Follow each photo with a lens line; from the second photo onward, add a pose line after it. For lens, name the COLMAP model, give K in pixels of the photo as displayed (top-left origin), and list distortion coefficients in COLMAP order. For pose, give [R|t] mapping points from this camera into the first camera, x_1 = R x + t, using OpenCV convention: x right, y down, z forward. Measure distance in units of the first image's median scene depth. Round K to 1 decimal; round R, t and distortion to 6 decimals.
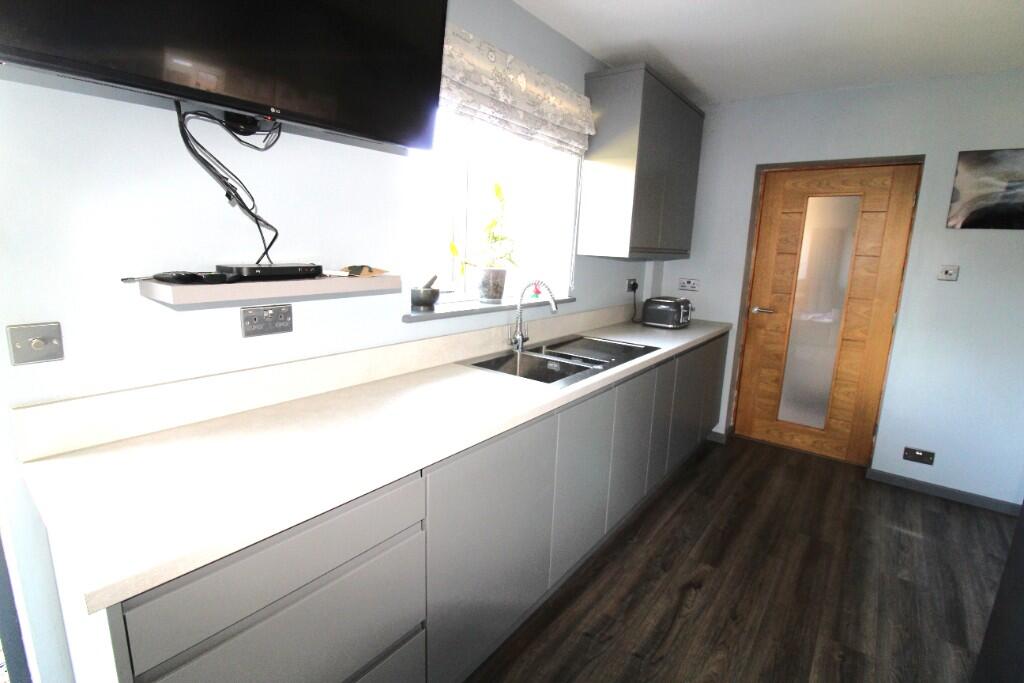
lens RADIAL K [[482.4, 0, 518.8], [0, 482.4, 335.5], [0, 0, 1]] dist [-0.003895, -0.006801]
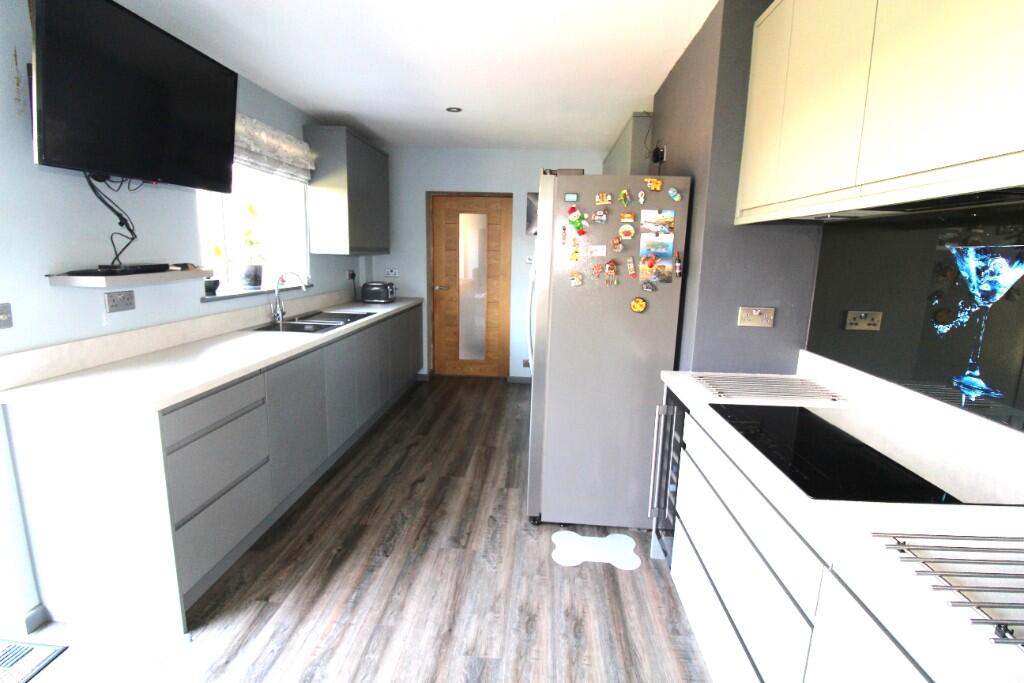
lens RADIAL K [[482.4, 0, 518.4], [0, 482.4, 334.2], [0, 0, 1]] dist [-0.003895, -0.006801]
pose [[0.831630, -0.109651, 0.544397, -0.173368], [0.106265, 0.993619, 0.037800, 0.081066], [-0.545068, 0.026414, 0.837976, -0.519809]]
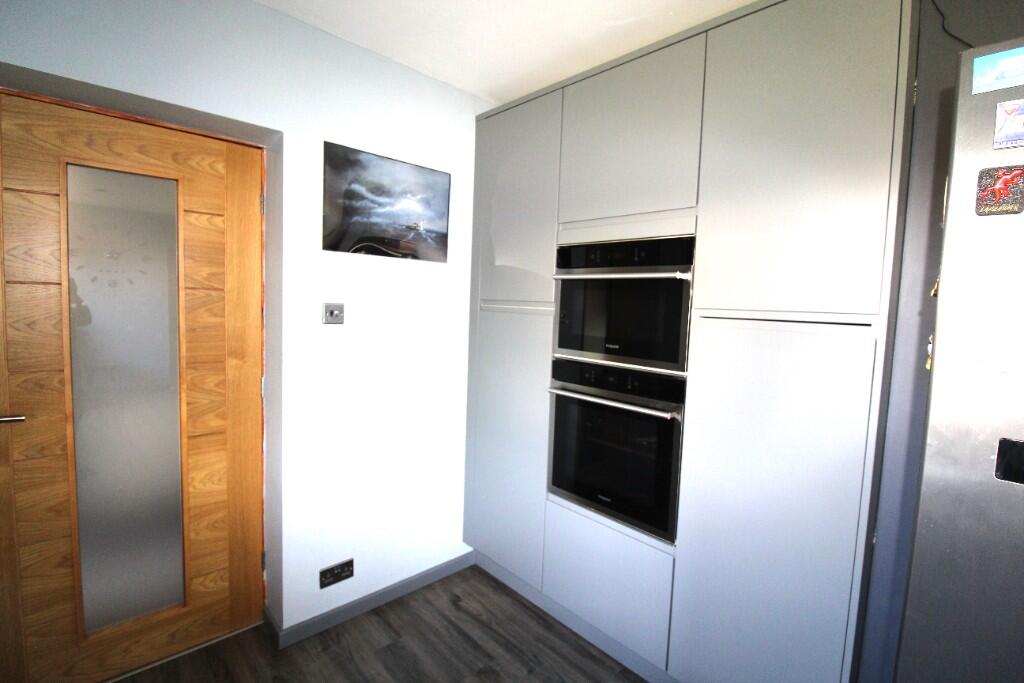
lens RADIAL K [[482.4, 0, 509.8], [0, 482.4, 340.9], [0, 0, 1]] dist [-0.003895, -0.006801]
pose [[0.165085, -0.105364, 0.980635, 0.246931], [0.149046, 0.985524, 0.080798, -0.113416], [-0.974953, 0.132821, 0.178399, 0.644909]]
